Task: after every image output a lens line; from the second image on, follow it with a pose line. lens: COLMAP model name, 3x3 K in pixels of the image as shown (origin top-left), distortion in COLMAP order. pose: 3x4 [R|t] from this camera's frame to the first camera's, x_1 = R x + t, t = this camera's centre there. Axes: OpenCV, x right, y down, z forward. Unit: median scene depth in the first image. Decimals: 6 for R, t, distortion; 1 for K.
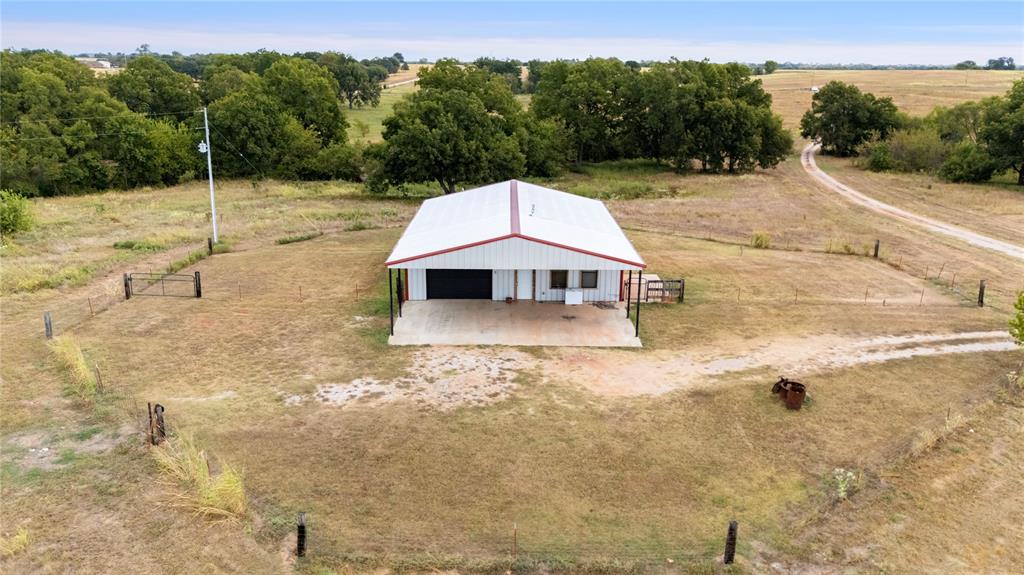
lens RADIAL K [[762.3, 0, 516.5], [0, 762.3, 285.2], [0, 0, 1]] dist [0.065690, -0.060688]
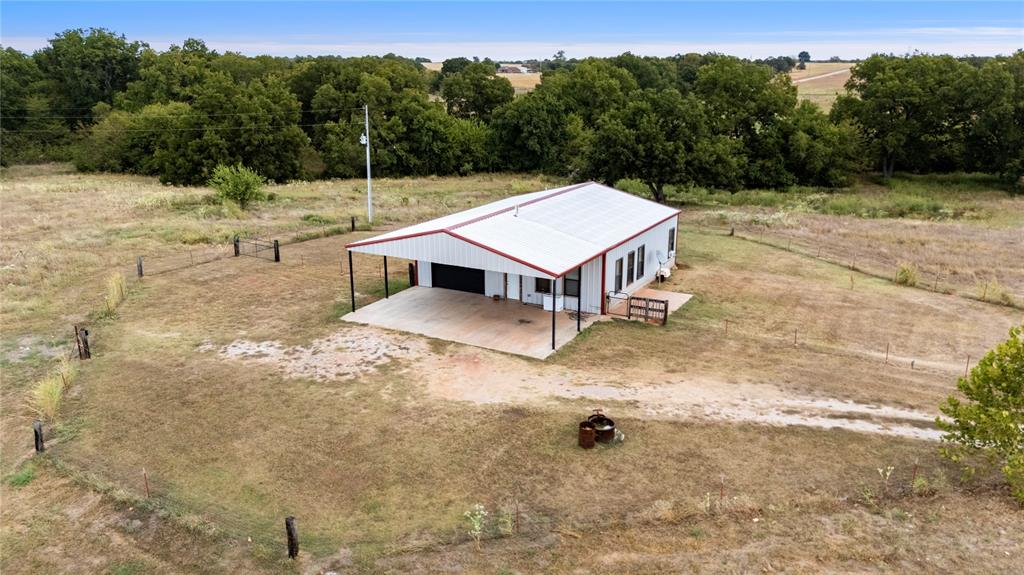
lens RADIAL K [[762.3, 0, 516.8], [0, 762.3, 291.3], [0, 0, 1]] dist [0.065690, -0.060688]
pose [[0.872152, 0.126993, -0.472466, 0.572439], [-0.124354, 0.991549, 0.036963, -0.034547], [0.473167, 0.026516, 0.880573, 0.146159]]
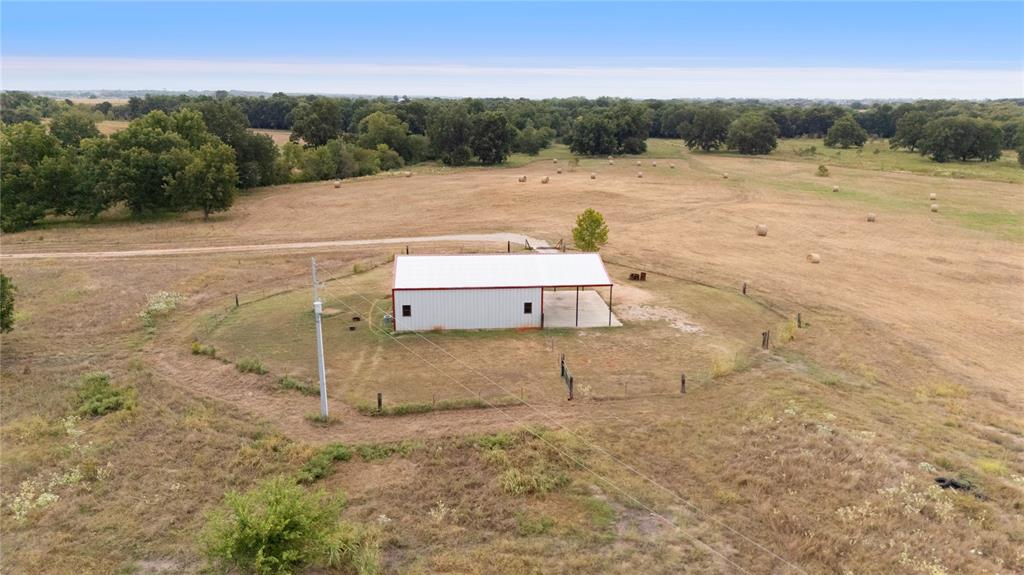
lens RADIAL K [[762.3, 0, 520.1], [0, 762.3, 288.7], [0, 0, 1]] dist [0.065690, -0.060688]
pose [[-0.103718, -0.248520, 0.963058, -1.824148], [0.266838, 0.925830, 0.267651, -0.539447], [-0.958144, 0.284741, -0.029711, 1.252929]]
